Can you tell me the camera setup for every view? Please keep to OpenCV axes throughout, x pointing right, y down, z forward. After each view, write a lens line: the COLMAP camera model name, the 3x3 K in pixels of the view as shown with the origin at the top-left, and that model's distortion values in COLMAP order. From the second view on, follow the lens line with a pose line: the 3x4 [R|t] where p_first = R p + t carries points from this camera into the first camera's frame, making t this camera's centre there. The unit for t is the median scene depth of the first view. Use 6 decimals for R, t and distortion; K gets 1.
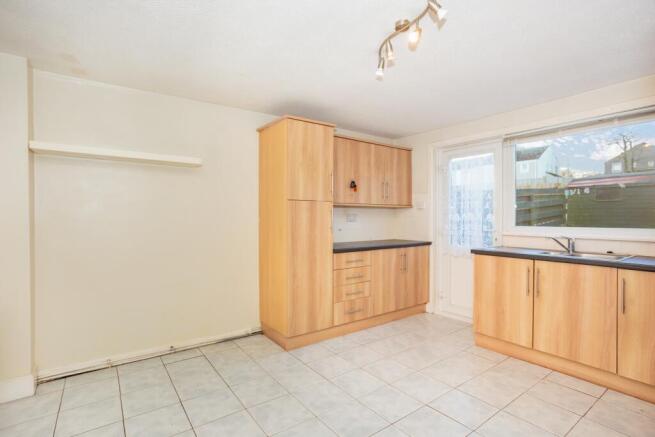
lens RADIAL K [[320.1, 0, 329.2], [0, 320.1, 217.5], [0, 0, 1]] dist [-0.025092, 0.010367]
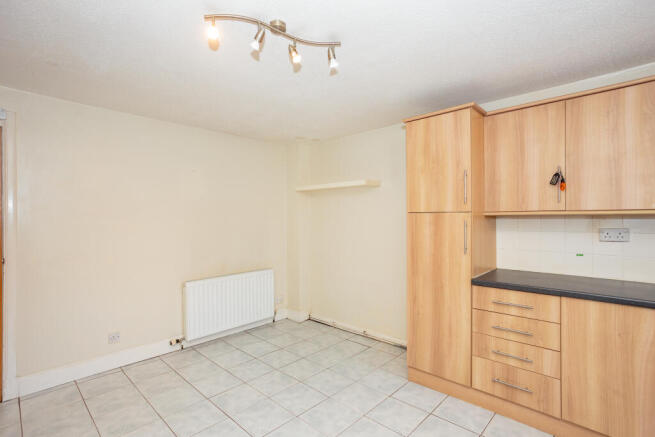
lens RADIAL K [[320.1, 0, 328.6], [0, 320.1, 219.3], [0, 0, 1]] dist [-0.025092, 0.010367]
pose [[0.184418, -0.003888, -0.982840, 0.643327], [-0.003612, 0.999983, -0.004634, -0.028171], [0.982841, 0.004405, 0.184401, 0.551877]]
